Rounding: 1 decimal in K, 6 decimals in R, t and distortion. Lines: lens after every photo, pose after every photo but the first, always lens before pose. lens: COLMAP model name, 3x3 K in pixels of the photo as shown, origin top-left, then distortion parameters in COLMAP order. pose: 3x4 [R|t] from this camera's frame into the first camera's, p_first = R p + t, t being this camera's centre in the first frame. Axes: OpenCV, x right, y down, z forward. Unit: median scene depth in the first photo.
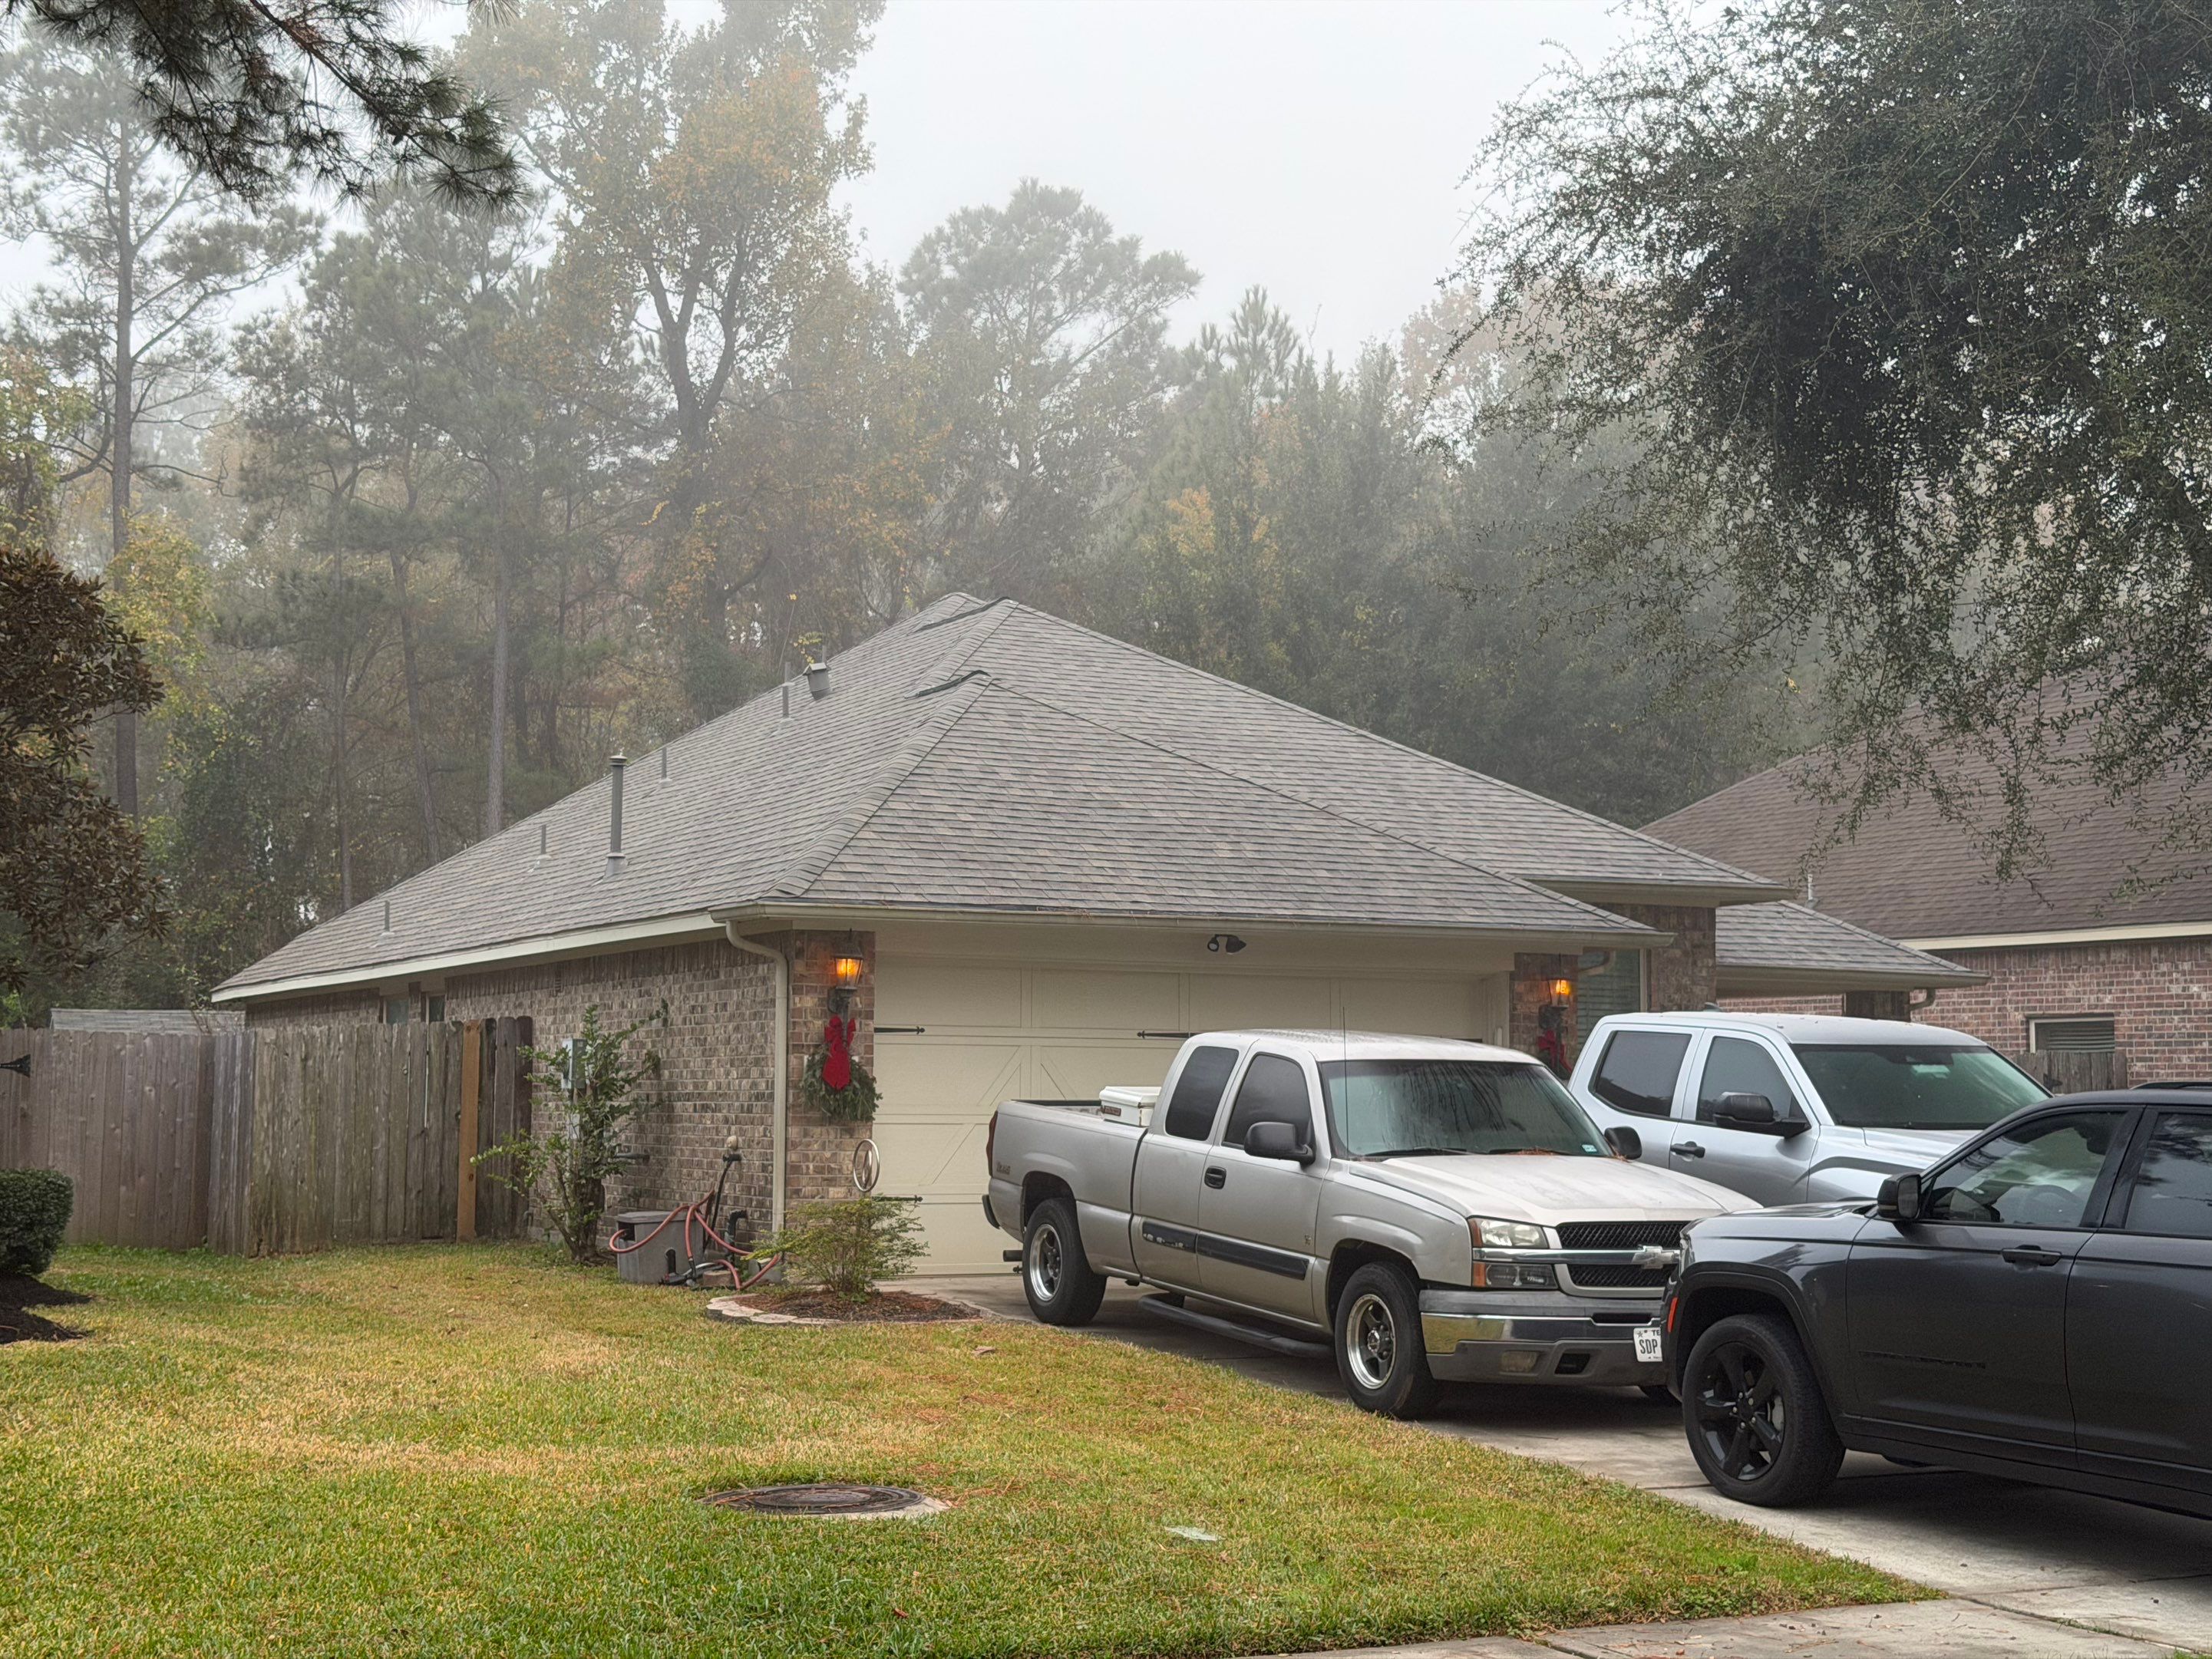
lens RADIAL K [[3096.2, 0, 1107.5], [0, 3096.2, 870.5], [0, 0, 1]] dist [0.140384, -0.066669]
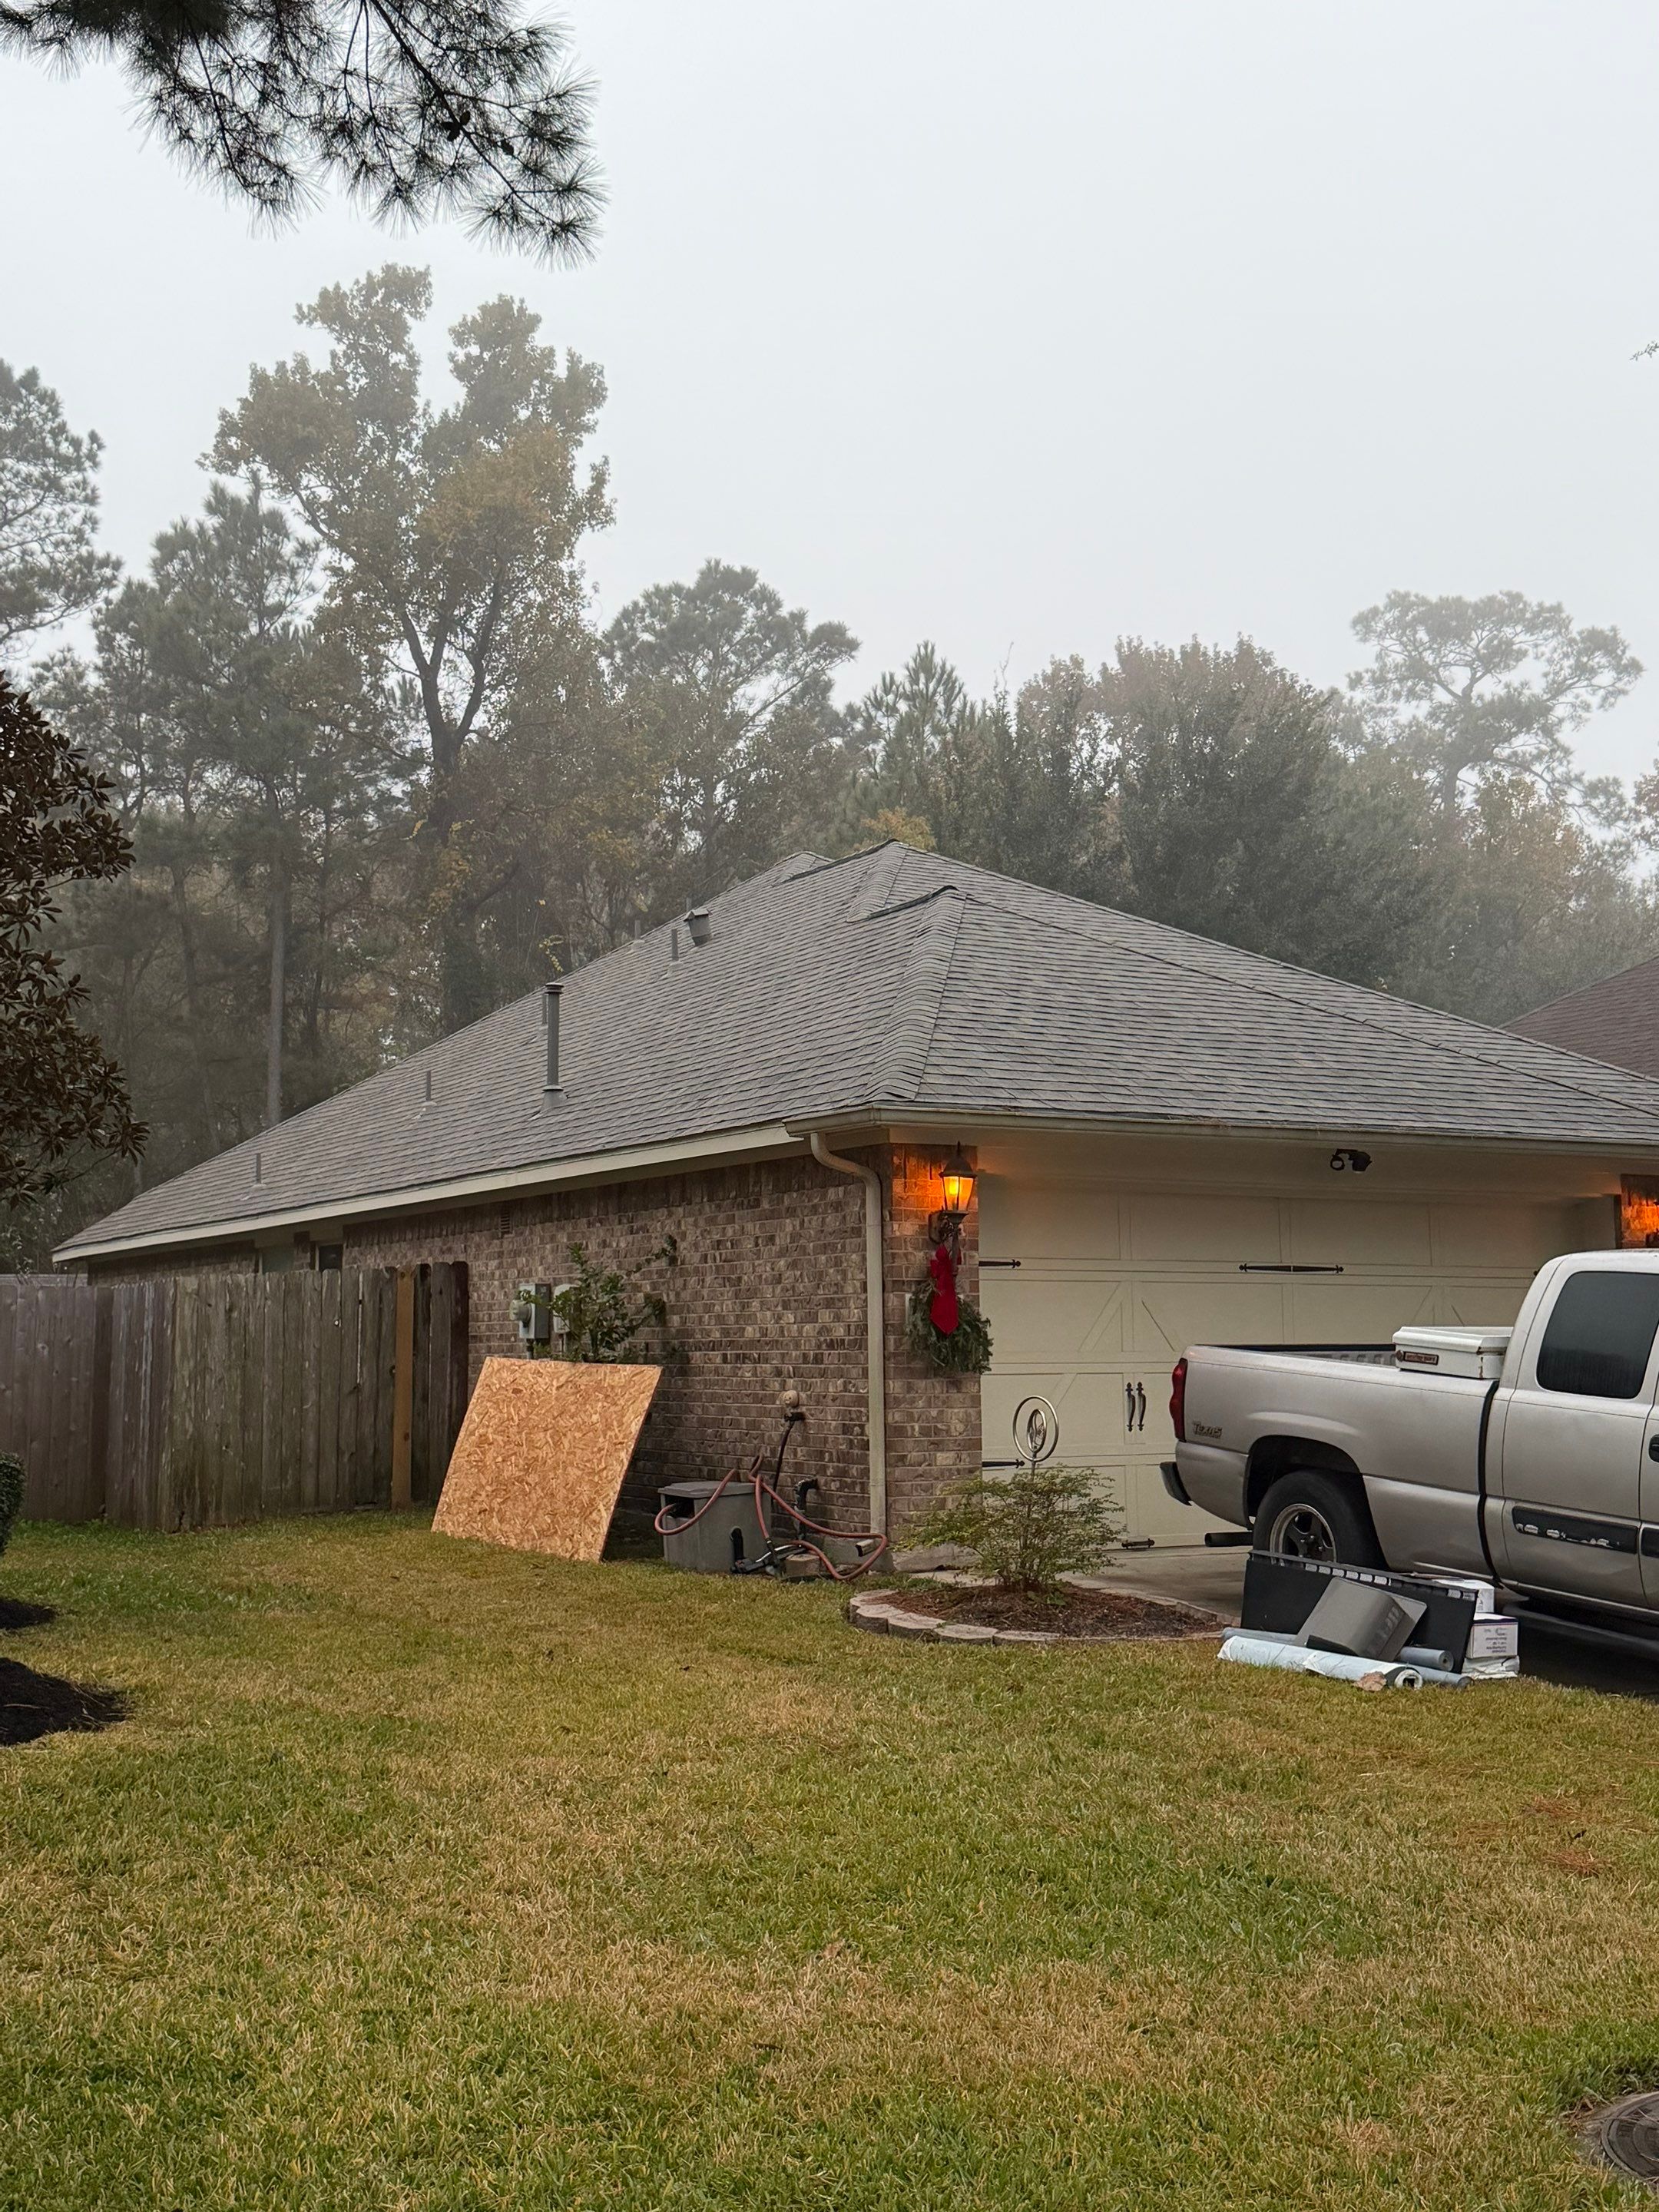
lens RADIAL K [[2363.3, 0, 805.4], [0, 2363.3, 1107.4], [0, 0, 1]] dist [0.159140, -0.242072]
pose [[0.997917, -0.007460, 0.064086, -0.126382], [0.009150, 0.999617, -0.026117, 0.019875], [-0.063866, 0.026649, 0.997603, 0.280474]]
